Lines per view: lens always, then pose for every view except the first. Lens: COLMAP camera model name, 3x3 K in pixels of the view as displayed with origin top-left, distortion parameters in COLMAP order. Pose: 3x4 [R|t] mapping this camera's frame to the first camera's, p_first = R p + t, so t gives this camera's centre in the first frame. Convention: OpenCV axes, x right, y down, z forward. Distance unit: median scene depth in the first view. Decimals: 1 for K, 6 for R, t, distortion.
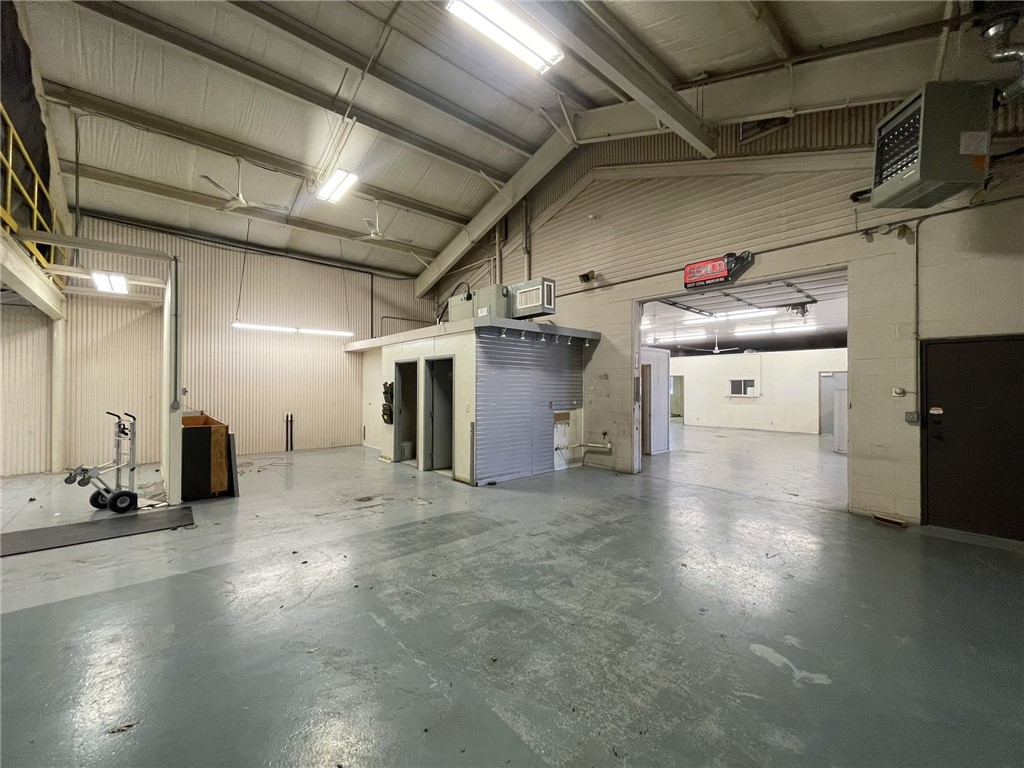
lens RADIAL K [[411.1, 0, 510.6], [0, 411.1, 385.1], [0, 0, 1]] dist [-0.001364, -0.000012]
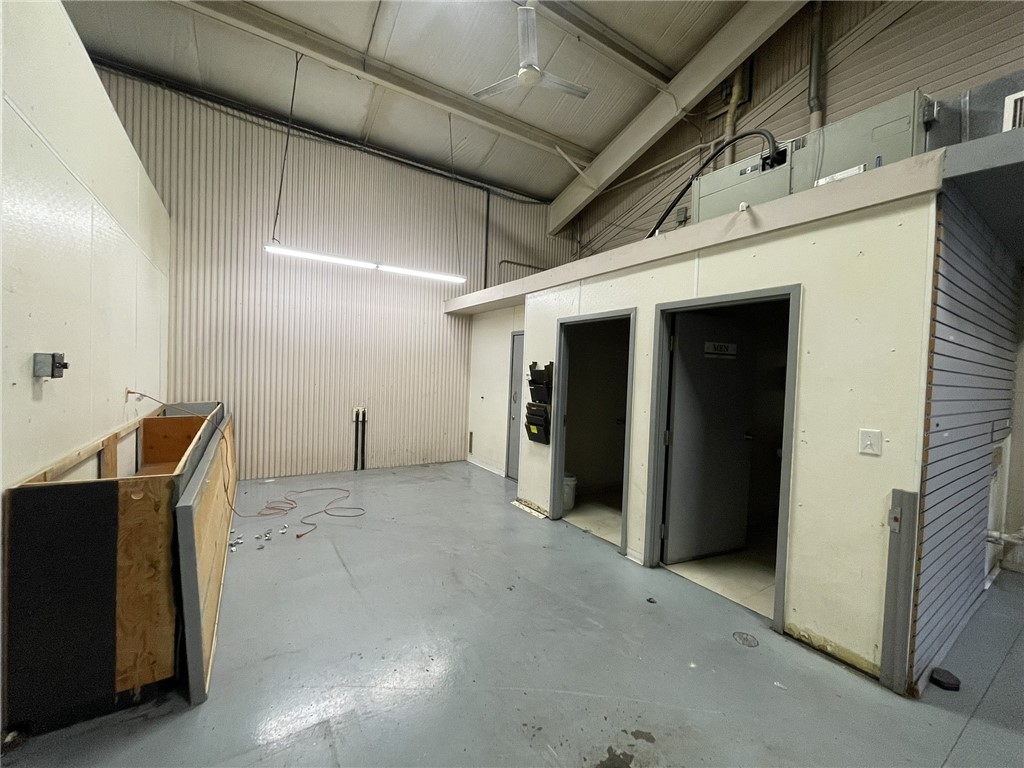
lens RADIAL K [[411.1, 0, 510.6], [0, 411.1, 385.1], [0, 0, 1]] dist [-0.001364, -0.000012]
pose [[0.988689, 0.037003, -0.145341, -0.337504], [-0.032622, 0.998942, 0.032413, 0.008283], [0.146387, -0.027305, 0.988851, 0.628765]]
